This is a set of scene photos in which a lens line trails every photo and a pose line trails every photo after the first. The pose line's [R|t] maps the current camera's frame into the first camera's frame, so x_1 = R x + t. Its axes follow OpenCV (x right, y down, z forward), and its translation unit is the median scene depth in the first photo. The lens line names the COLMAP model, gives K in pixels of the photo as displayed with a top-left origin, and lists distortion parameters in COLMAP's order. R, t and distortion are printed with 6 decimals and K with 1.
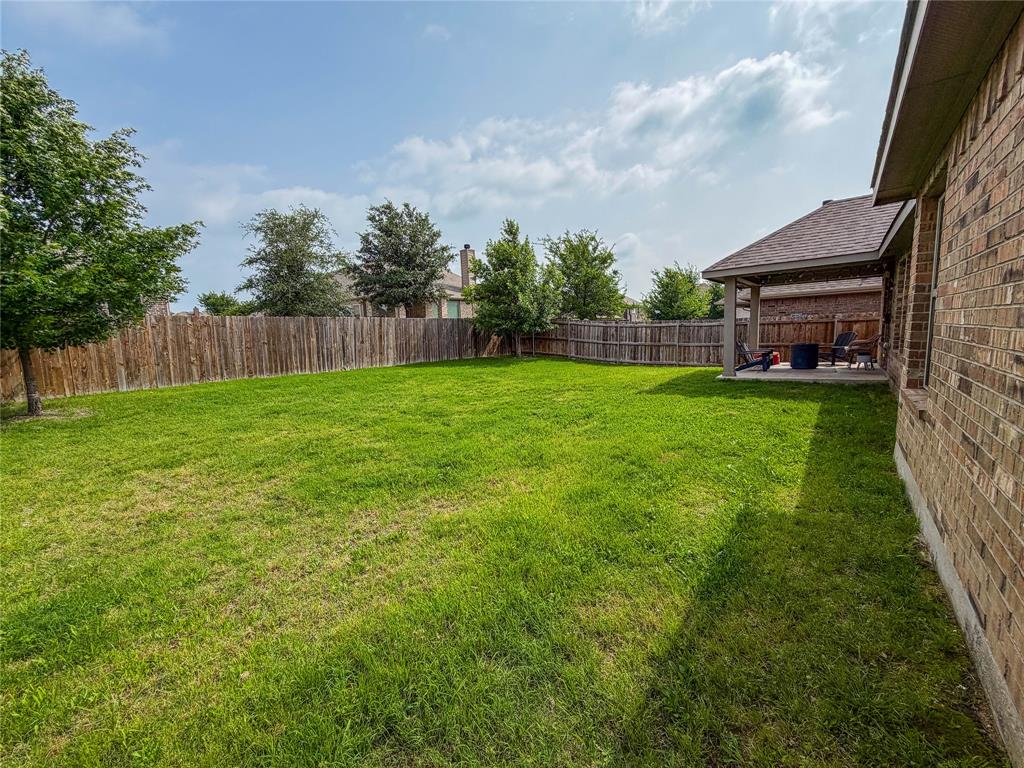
lens RADIAL K [[414.3, 0, 512.0], [0, 414.3, 384.0], [0, 0, 1]] dist [-0.000001, 0.000011]
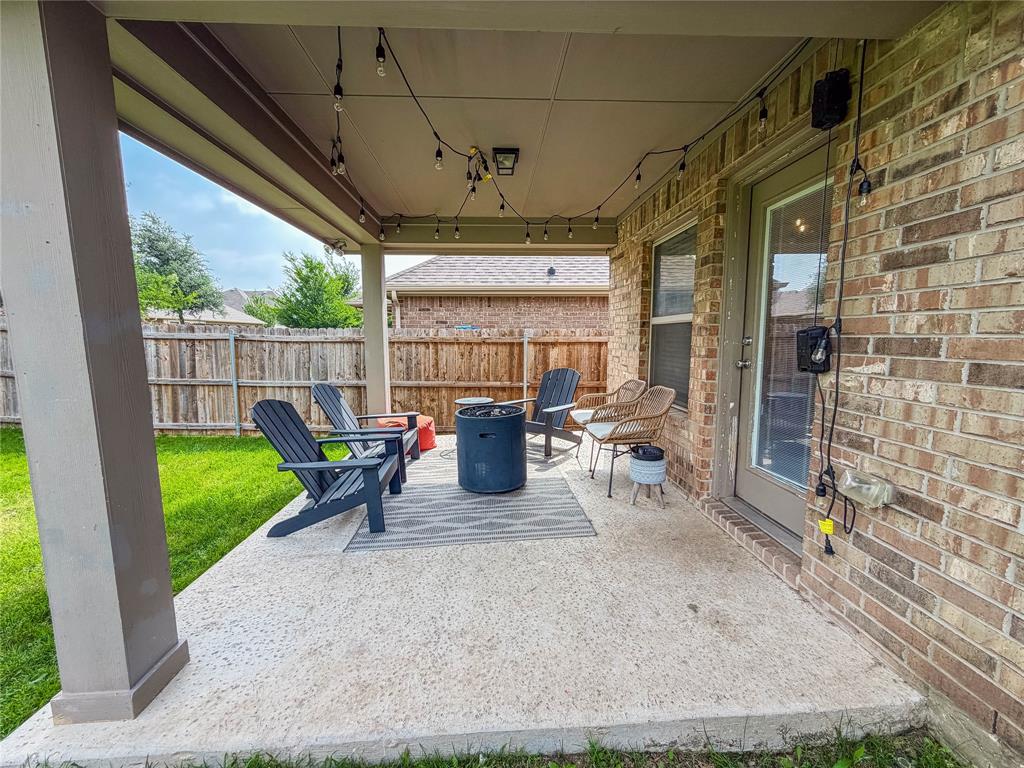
lens RADIAL K [[414.3, 0, 512.0], [0, 414.3, 384.0], [0, 0, 1]] dist [-0.000001, 0.000011]
pose [[0.754792, -0.037688, 0.654881, 0.388570], [0.053077, 0.998584, -0.003706, -0.089937], [-0.653814, 0.037556, 0.755723, 0.568915]]
